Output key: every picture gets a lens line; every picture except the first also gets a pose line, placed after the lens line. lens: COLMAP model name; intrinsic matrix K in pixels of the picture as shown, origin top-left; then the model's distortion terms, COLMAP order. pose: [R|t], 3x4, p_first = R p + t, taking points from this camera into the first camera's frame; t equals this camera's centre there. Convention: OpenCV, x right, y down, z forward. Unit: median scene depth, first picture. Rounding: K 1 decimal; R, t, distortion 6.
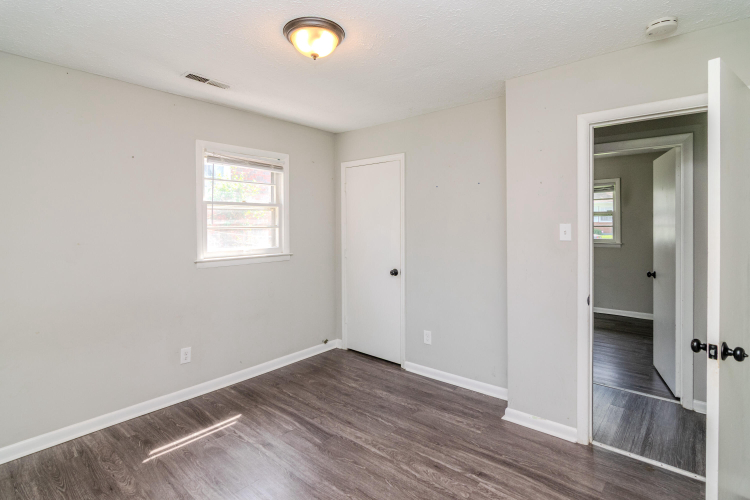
lens RADIAL K [[365.5, 0, 377.7], [0, 365.5, 221.3], [0, 0, 1]] dist [-0.001624, -0.000147]
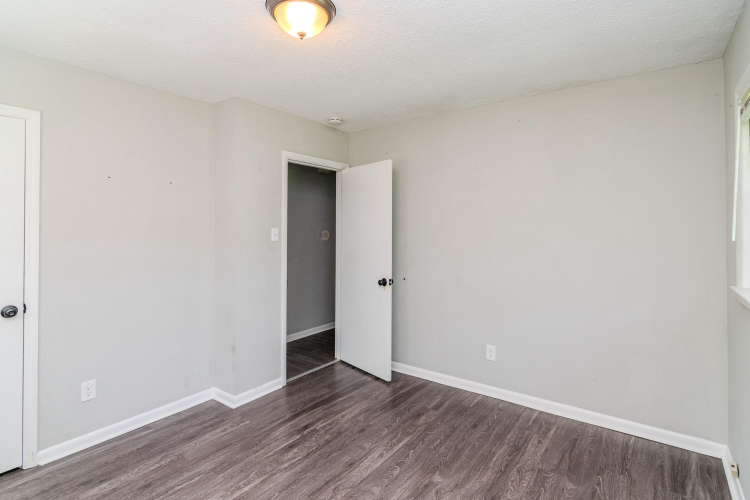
lens RADIAL K [[365.5, 0, 377.7], [0, 365.5, 221.3], [0, 0, 1]] dist [-0.001624, -0.000147]
pose [[-0.044220, 0.027640, 0.998639, -0.833841], [-0.006326, 0.999589, -0.027946, 0.015922], [-0.999002, -0.007553, -0.044027, 0.677685]]
